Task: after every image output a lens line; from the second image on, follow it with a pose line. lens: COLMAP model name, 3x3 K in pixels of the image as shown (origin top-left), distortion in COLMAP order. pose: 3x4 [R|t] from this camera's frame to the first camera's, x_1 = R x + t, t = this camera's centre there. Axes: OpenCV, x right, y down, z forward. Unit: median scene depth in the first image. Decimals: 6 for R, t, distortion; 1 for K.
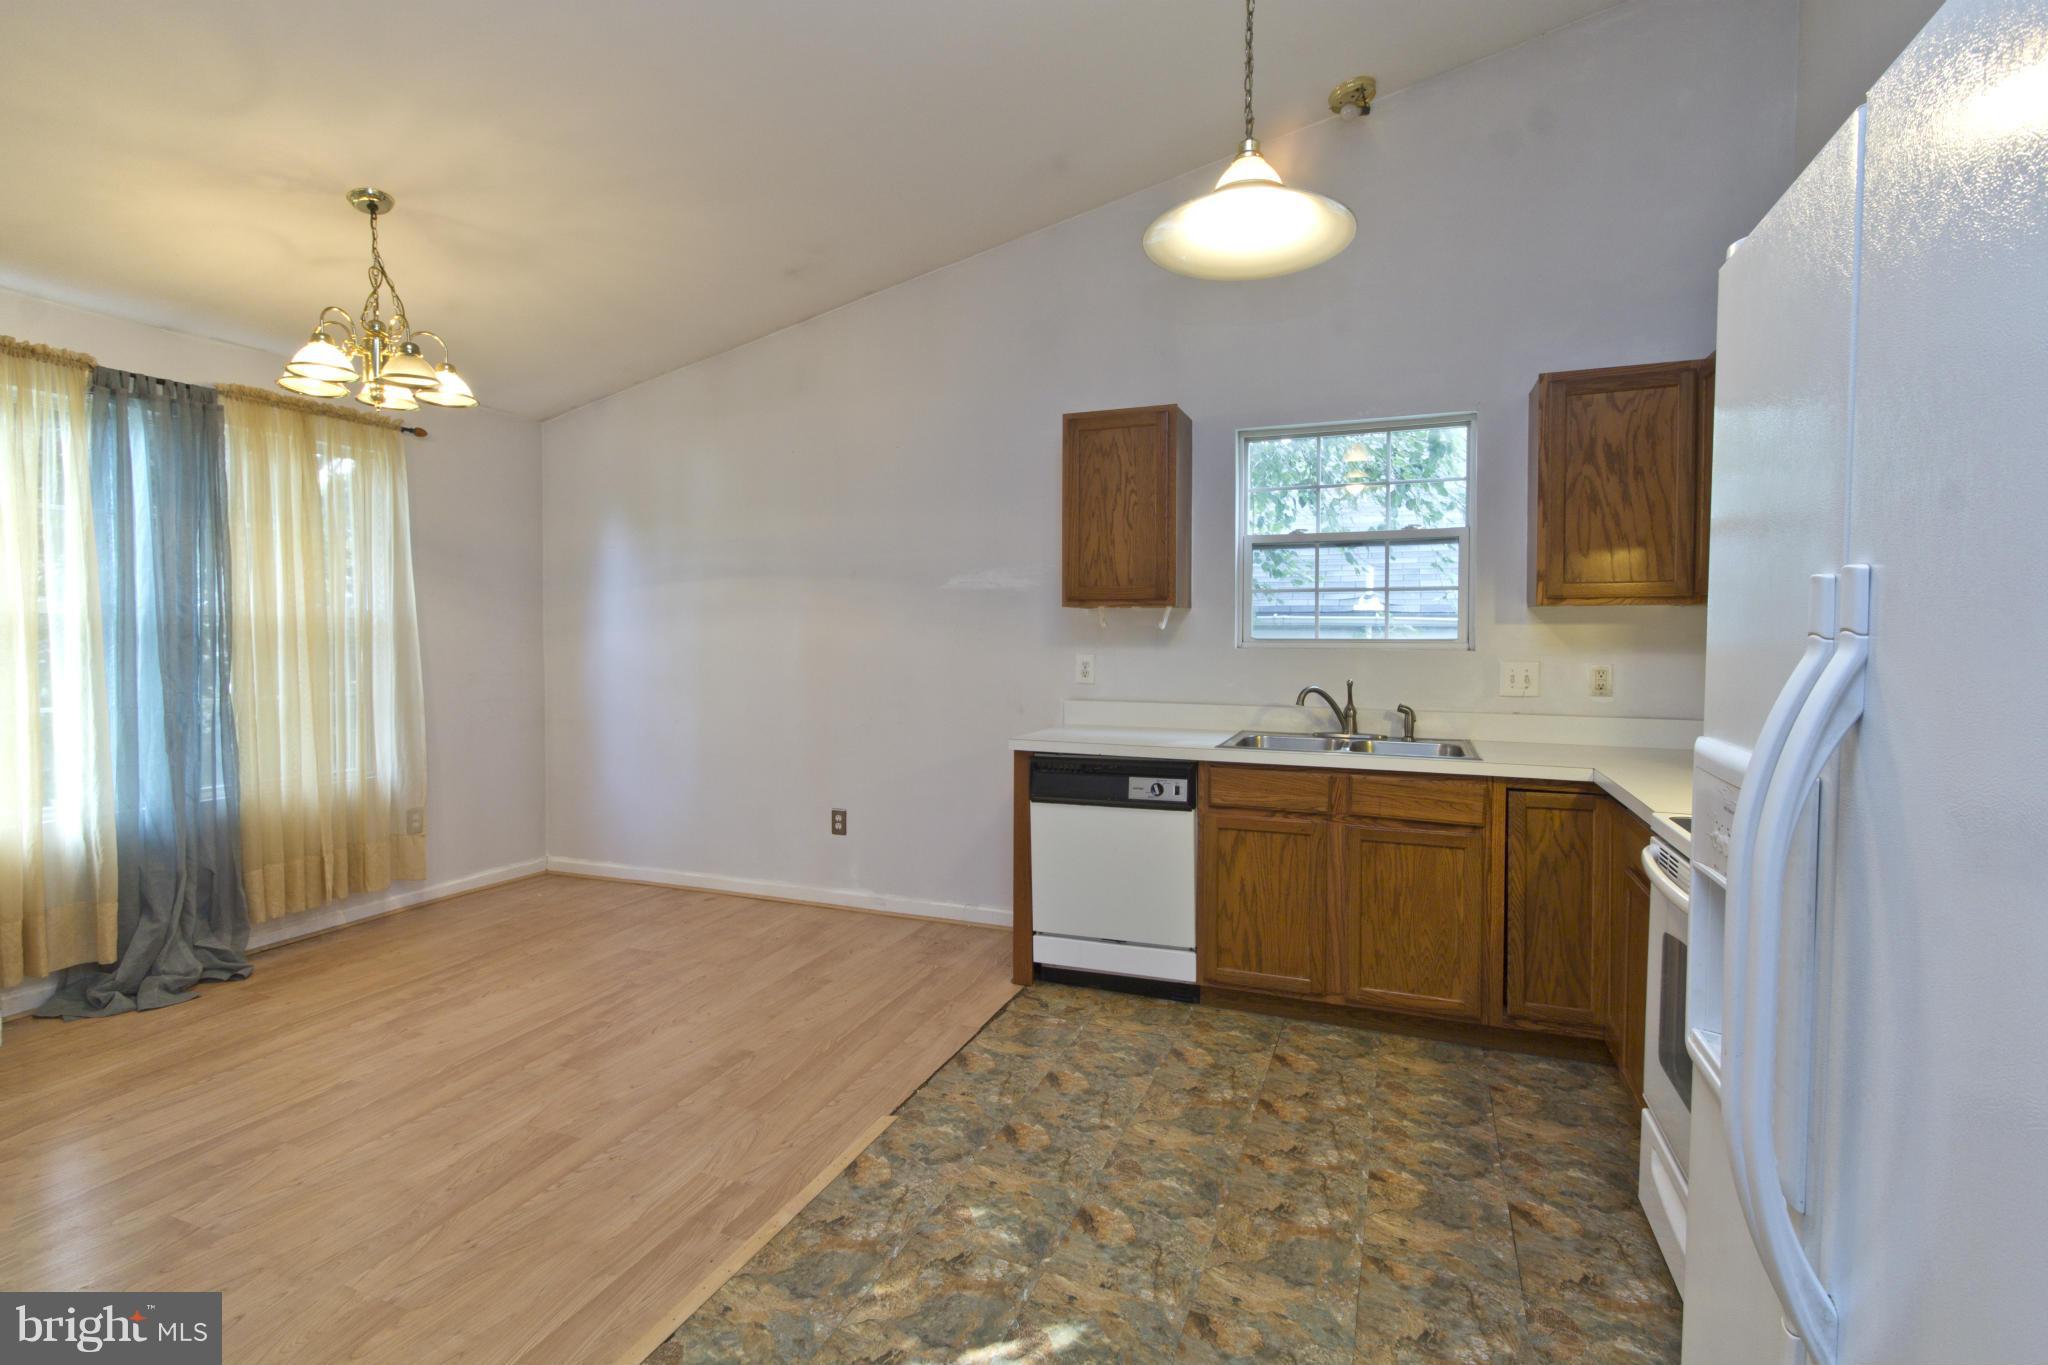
lens RADIAL K [[957.0, 0, 1022.1], [0, 957.0, 662.3], [0, 0, 1]] dist [-0.000784, -0.000659]
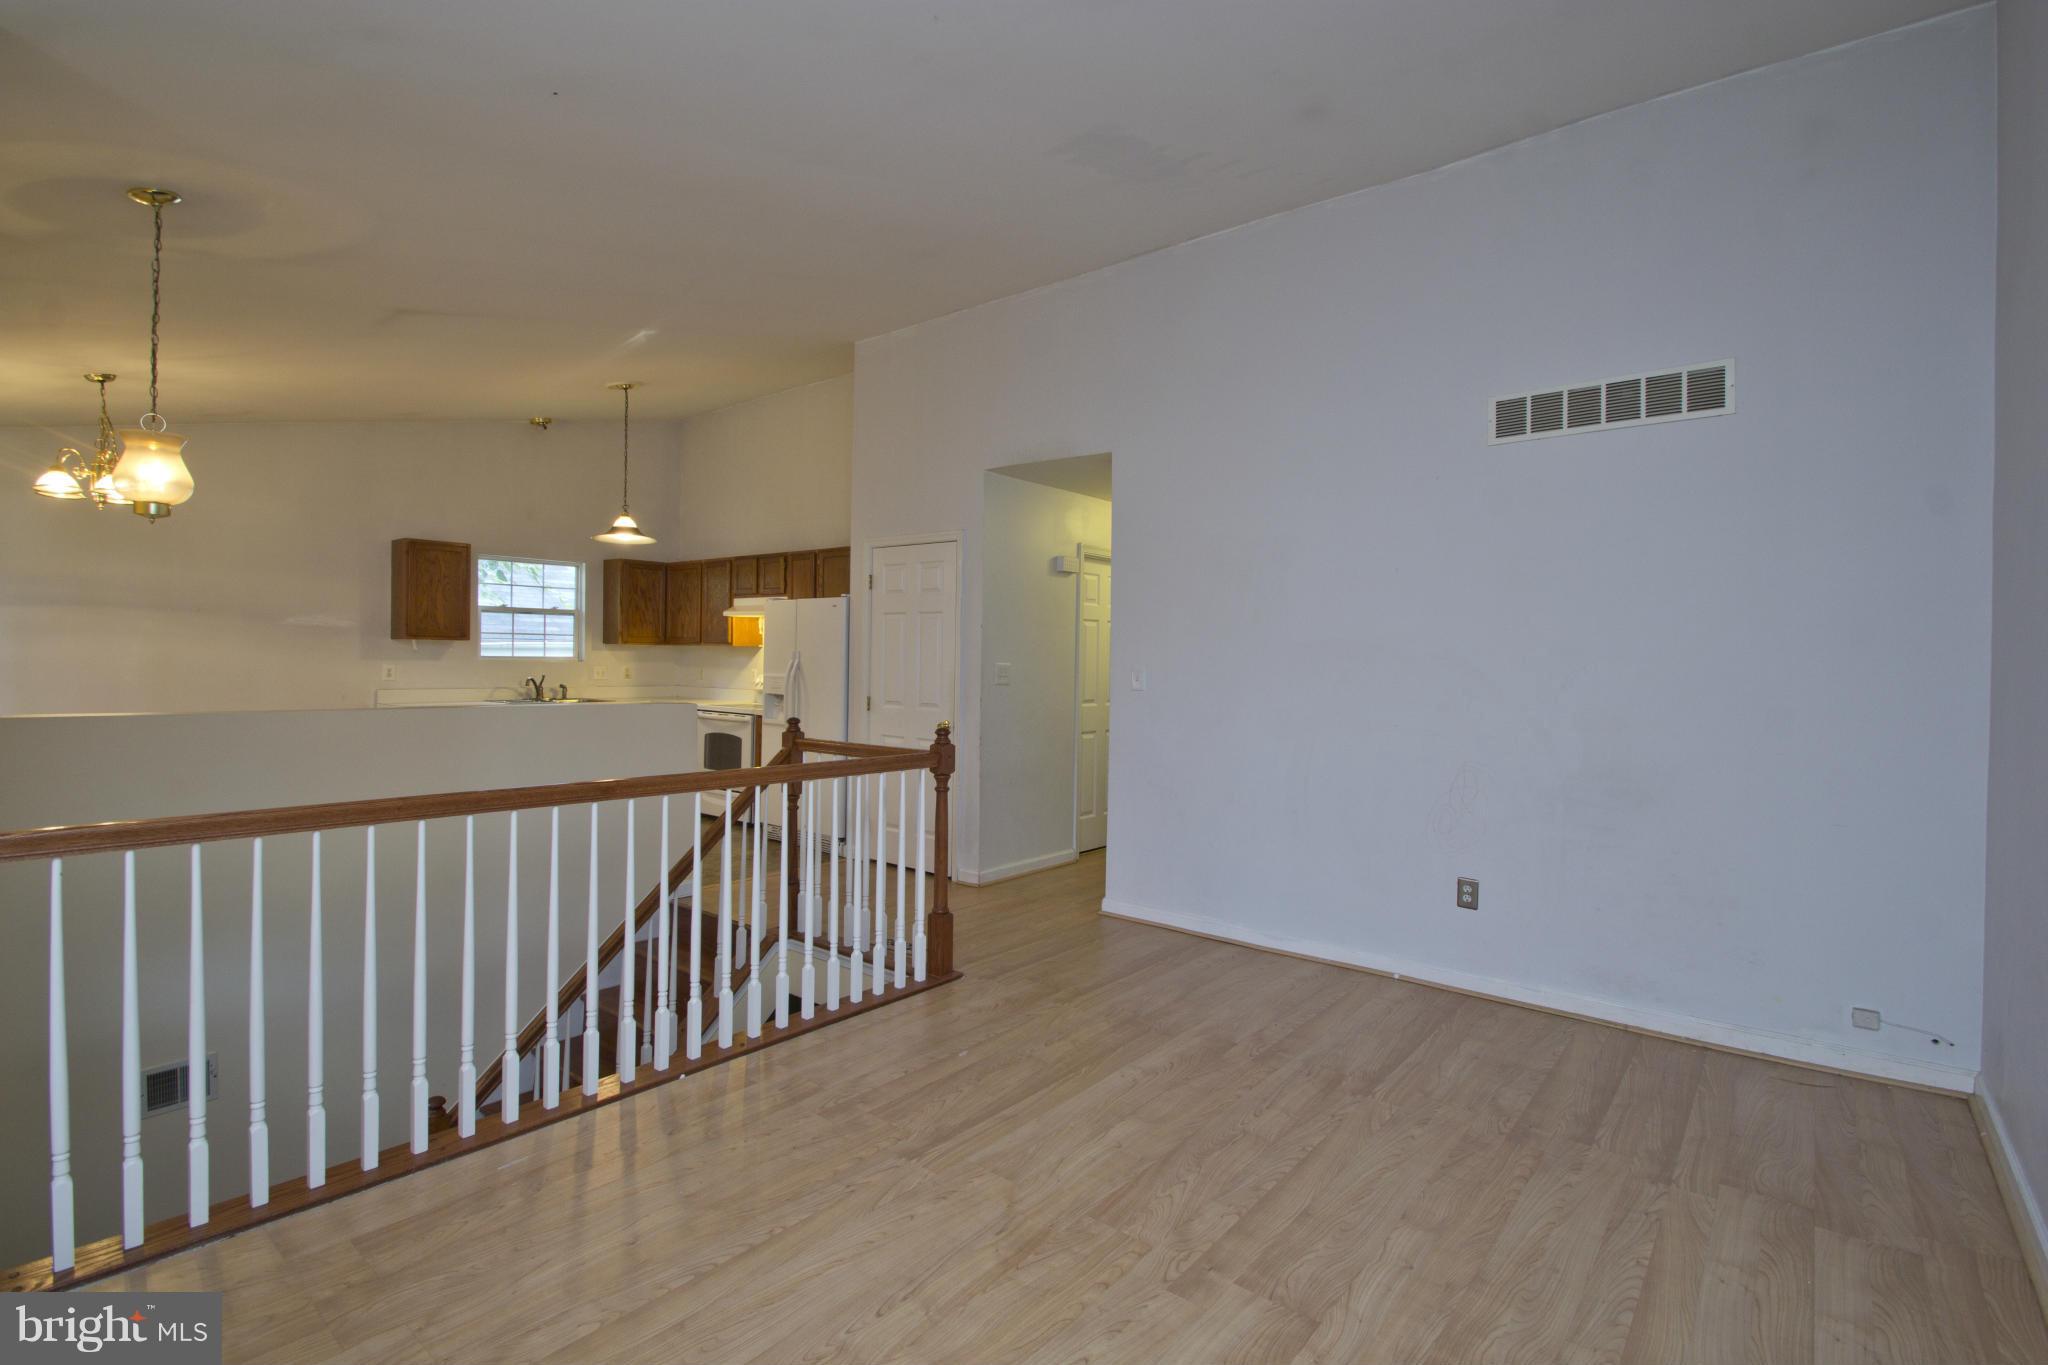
lens RADIAL K [[938.2, 0, 1024.8], [0, 938.2, 659.0], [0, 0, 1]] dist [-0.000790, -0.012534]
pose [[0.308907, 0.000516, 0.951092, -1.649128], [0.017279, 0.999832, -0.006155, 0.018169], [-0.950935, 0.018335, 0.308846, -0.913260]]
